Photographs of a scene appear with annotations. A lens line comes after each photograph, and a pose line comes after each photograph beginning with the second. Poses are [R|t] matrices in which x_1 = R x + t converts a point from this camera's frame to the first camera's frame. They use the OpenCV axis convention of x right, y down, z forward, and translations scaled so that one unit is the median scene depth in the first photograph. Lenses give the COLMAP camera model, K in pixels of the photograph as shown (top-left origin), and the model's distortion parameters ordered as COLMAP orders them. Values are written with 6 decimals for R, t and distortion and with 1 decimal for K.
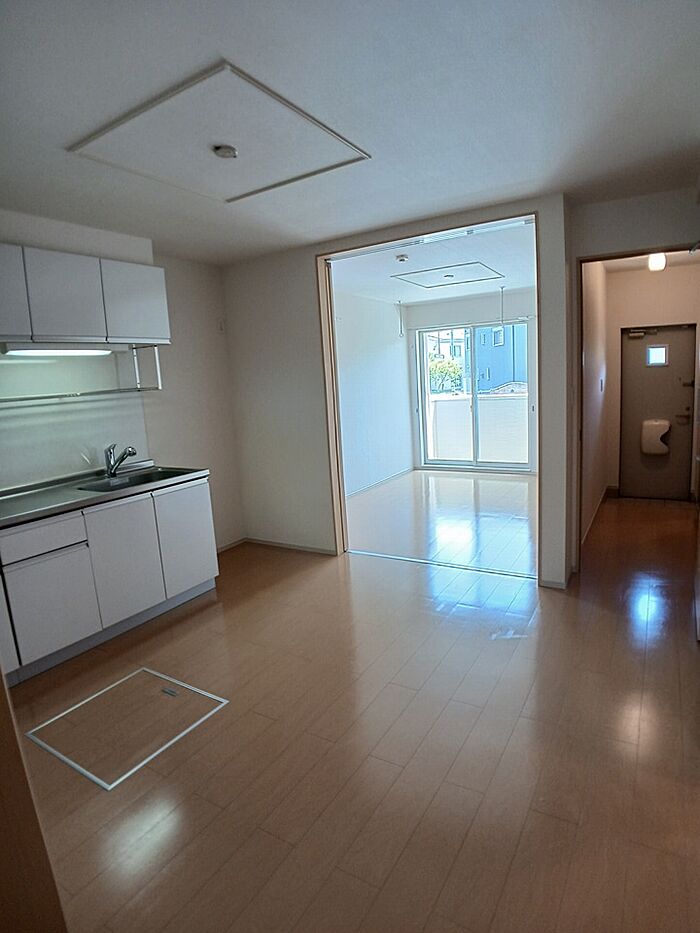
lens RADIAL K [[511.5, 0, 350.0], [0, 511.5, 466.5], [0, 0, 1]] dist [0.000436, -0.000010]
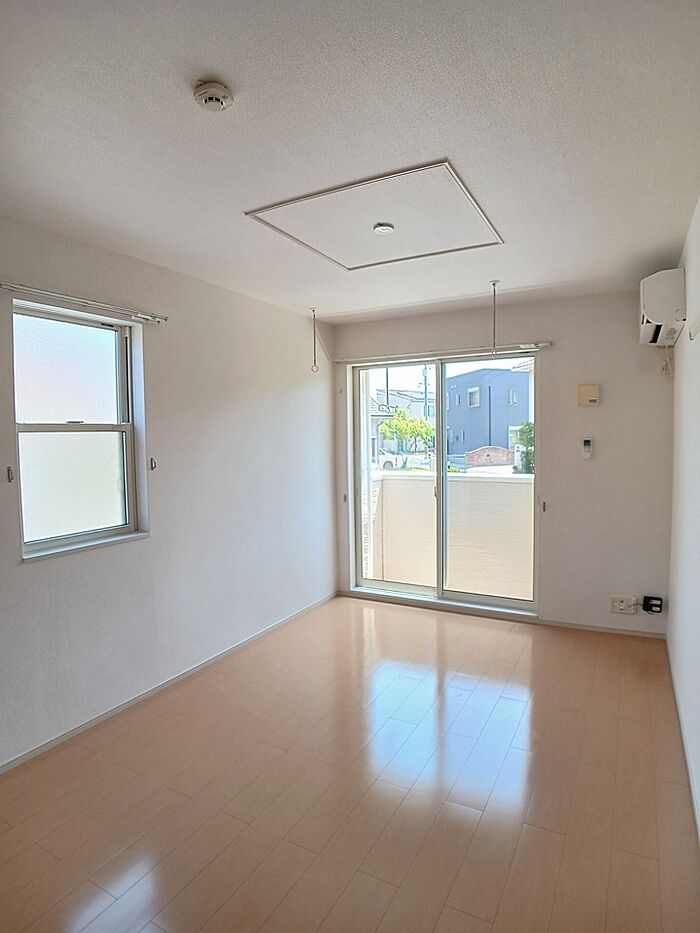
lens RADIAL K [[523.0, 0, 350.0], [0, 523.0, 466.5], [0, 0, 1]] dist [-0.051155, -0.000027]
pose [[0.997637, 0.045720, 0.051288, 0.100908], [-0.039877, 0.993169, -0.109659, -0.076233], [-0.055951, 0.107355, 0.992645, 0.384511]]
